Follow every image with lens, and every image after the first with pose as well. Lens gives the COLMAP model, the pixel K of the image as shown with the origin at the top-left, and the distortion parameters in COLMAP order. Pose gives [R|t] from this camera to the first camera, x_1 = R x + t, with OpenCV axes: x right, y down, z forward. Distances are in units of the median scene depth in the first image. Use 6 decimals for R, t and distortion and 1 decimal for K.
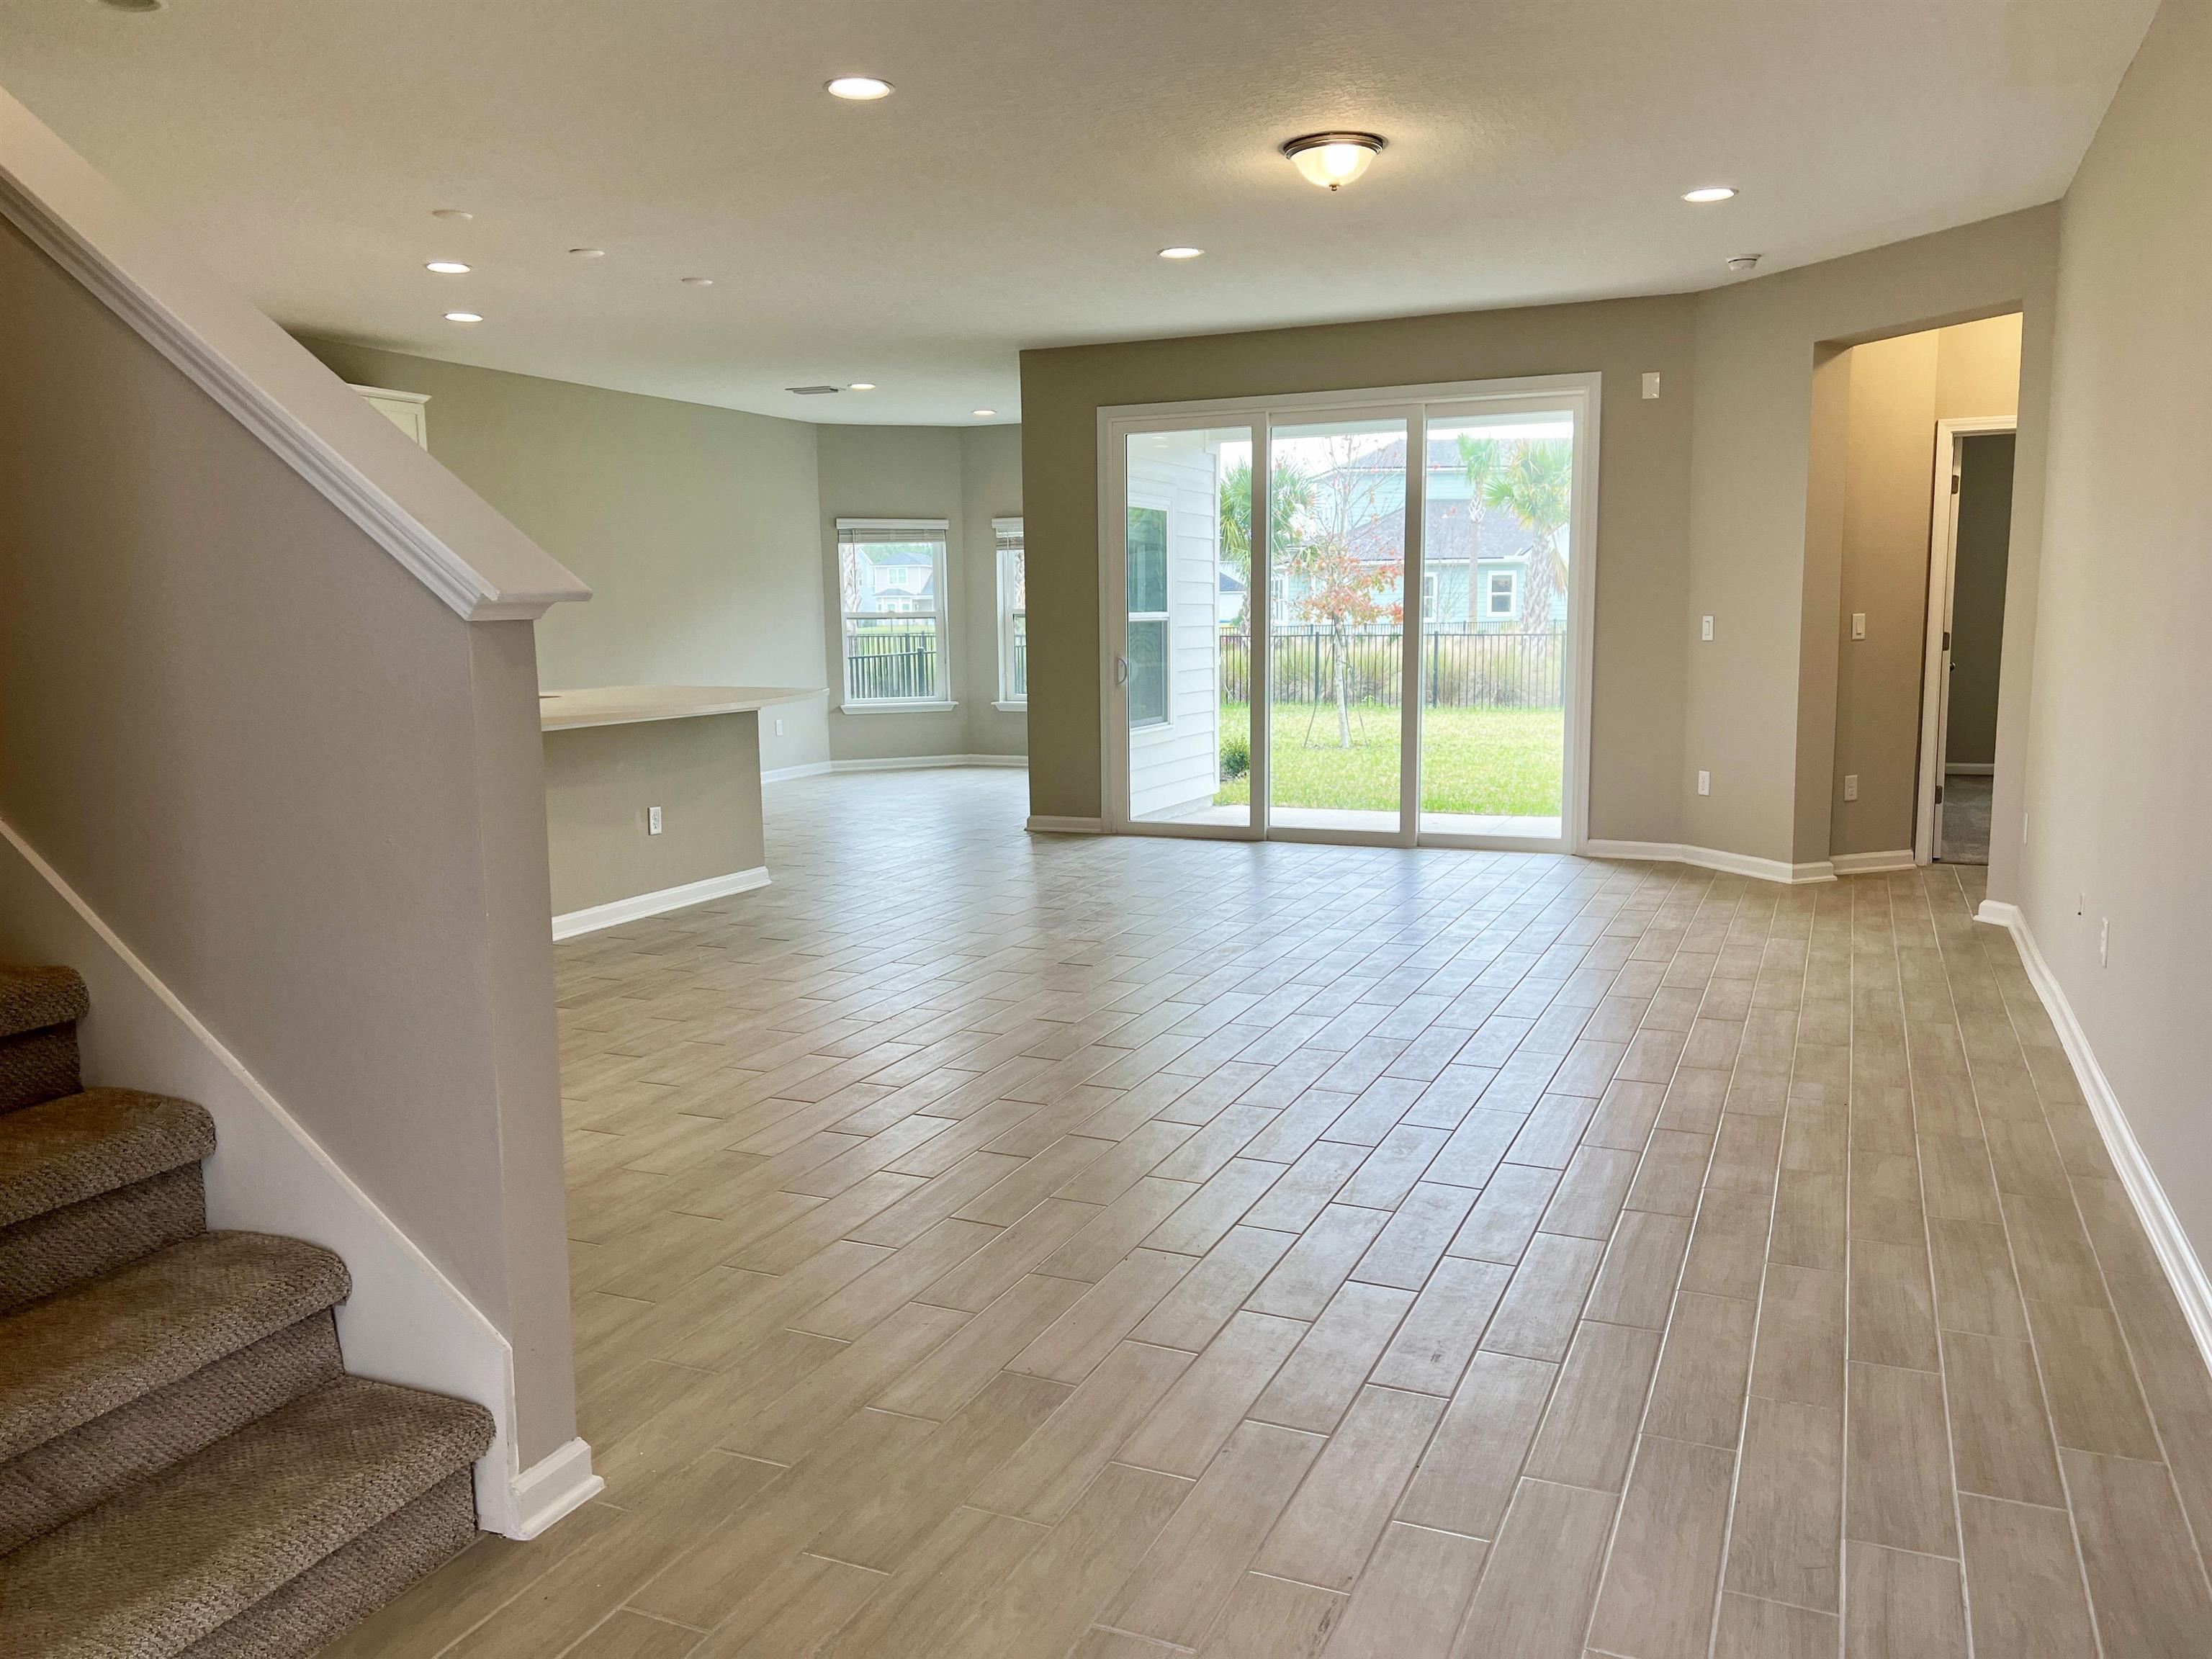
lens RADIAL K [[1644.3, 0, 1106.0], [0, 1644.3, 829.5], [0, 0, 1]] dist [0.088874, -0.104926]
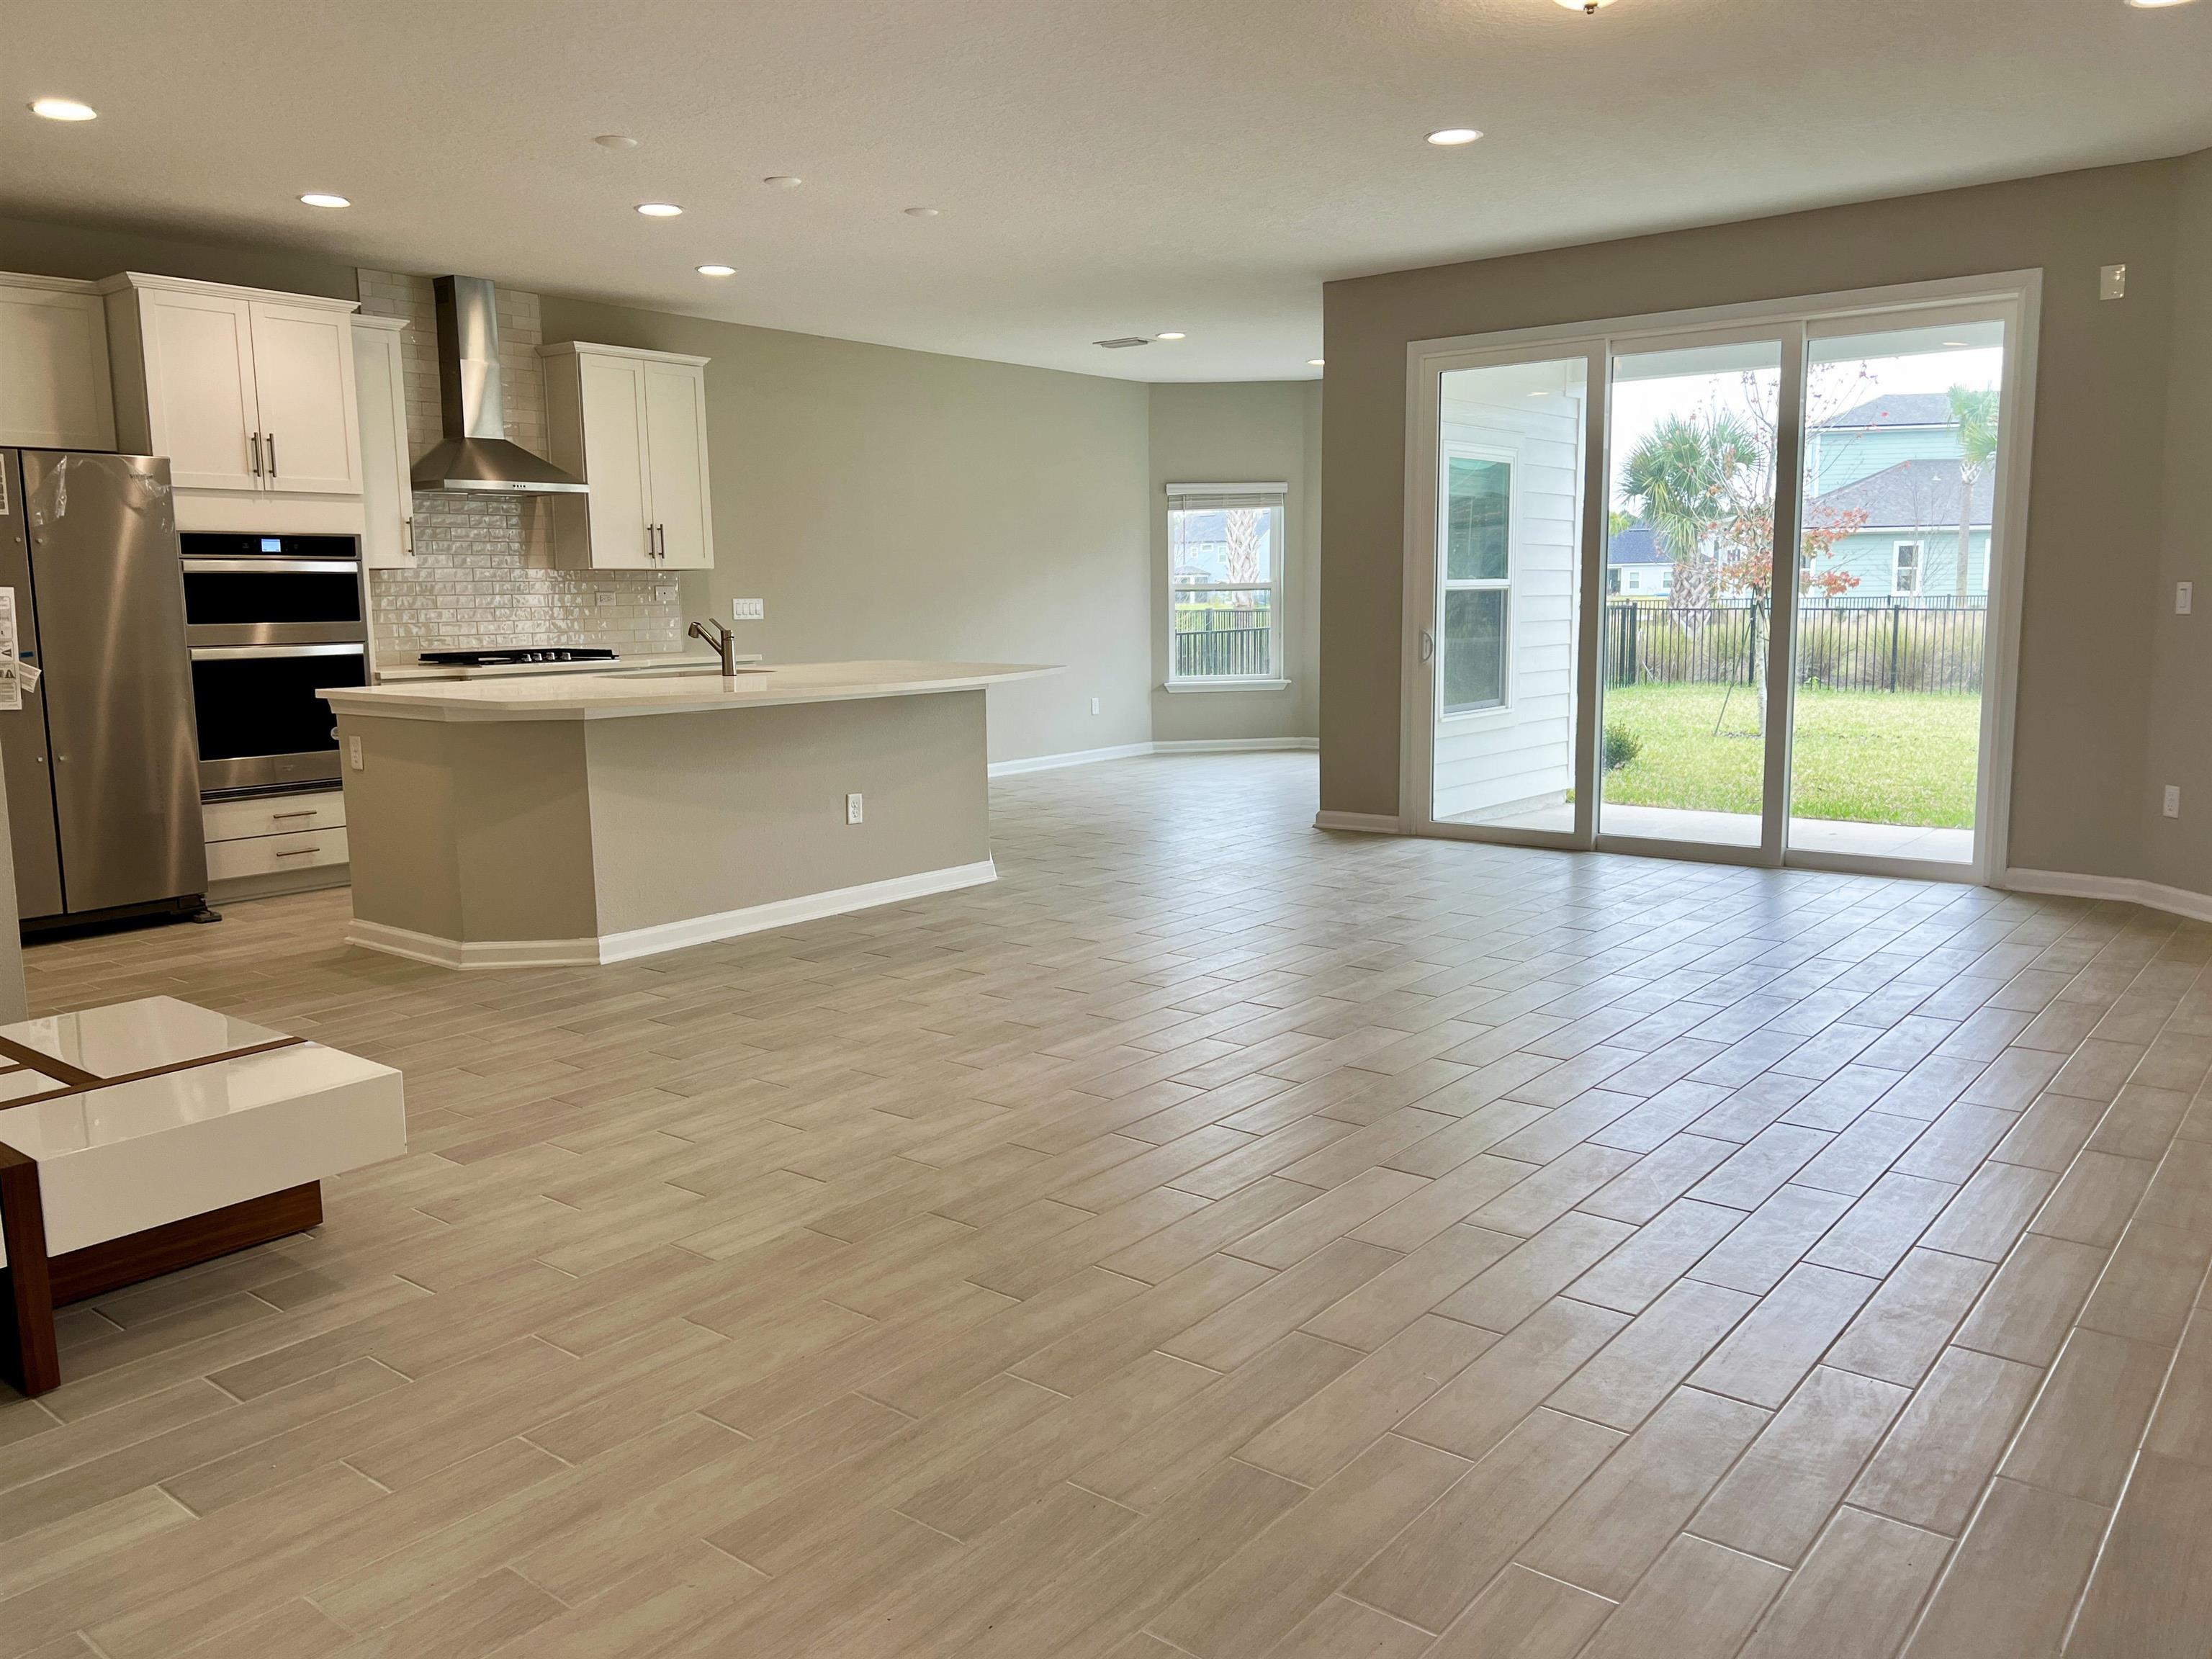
lens RADIAL K [[1653.5, 0, 1128.5], [0, 1653.5, 804.4], [0, 0, 1]] dist [0.078297, -0.100388]
pose [[0.968915, 0.032107, -0.245301, 0.075609], [-0.032423, 0.999470, 0.002751, -0.011672], [0.245260, 0.005288, 0.969443, 0.121346]]
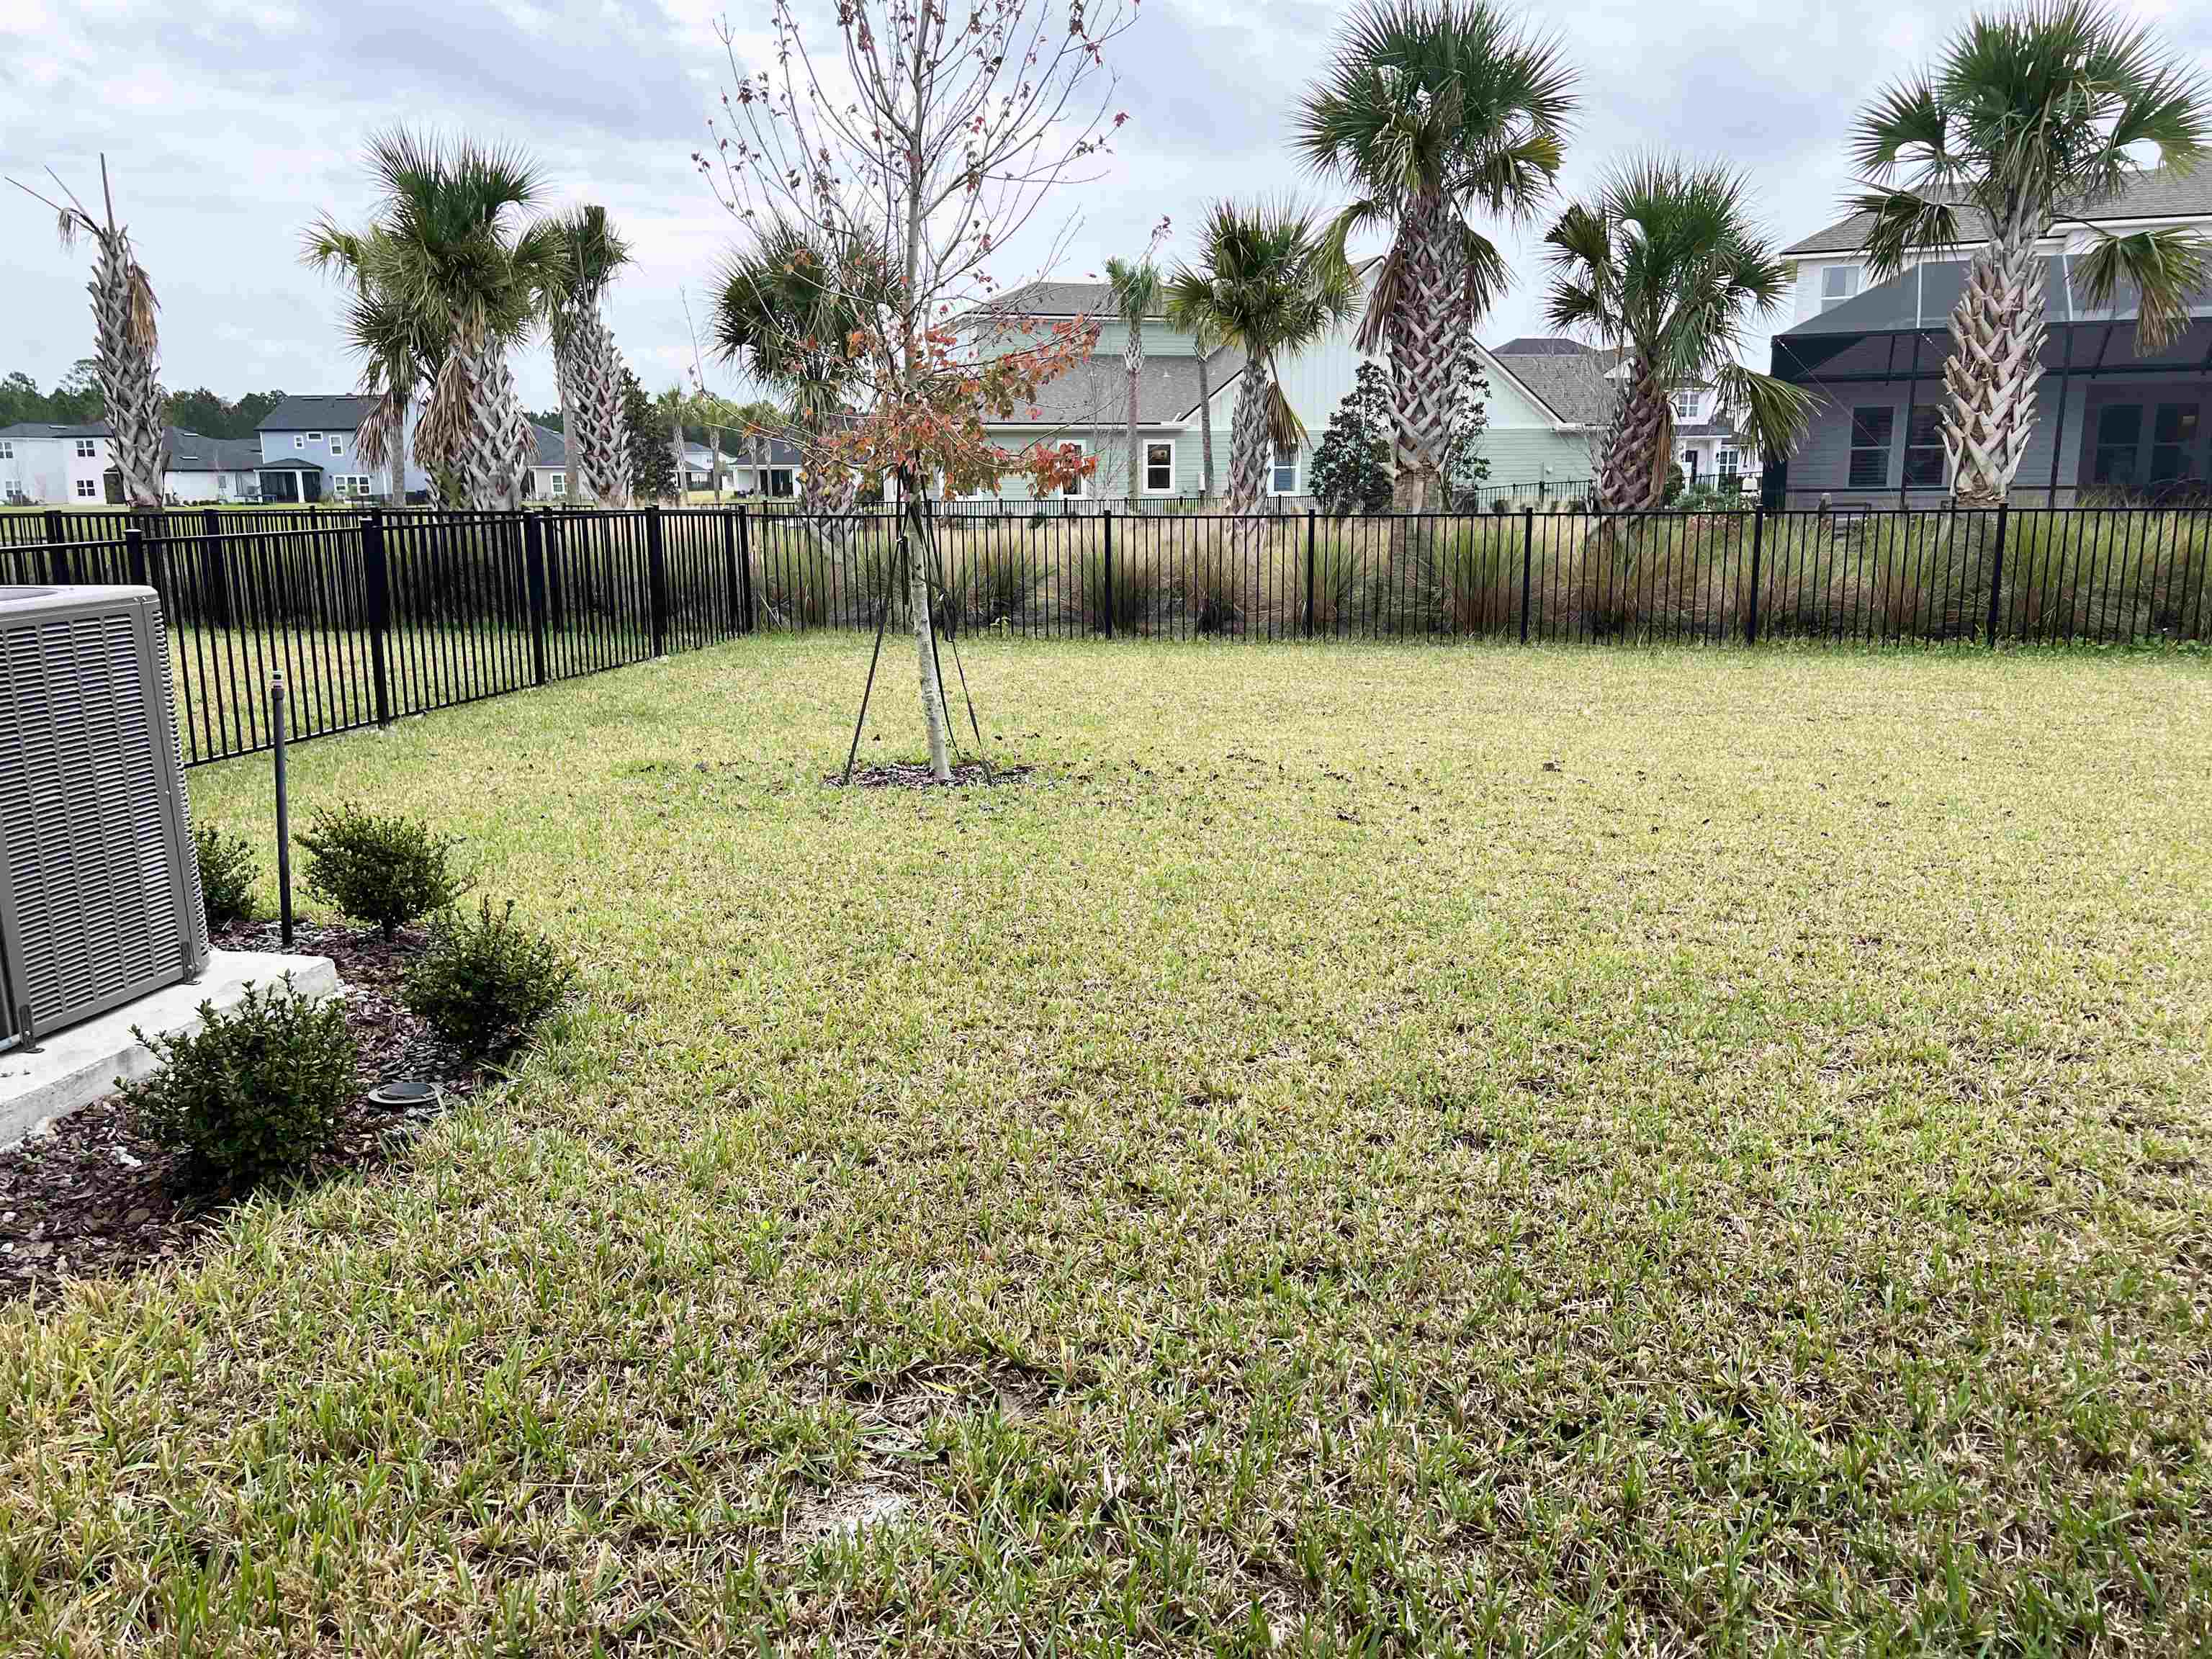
lens RADIAL K [[1644.3, 0, 1106.0], [0, 1644.3, 829.5], [0, 0, 1]] dist [0.088874, -0.104926]
pose [[0.977498, -0.042112, 0.206699, 0.197188], [0.027357, 0.996903, 0.073733, -0.135744], [-0.209164, -0.066419, 0.975622, 1.136135]]
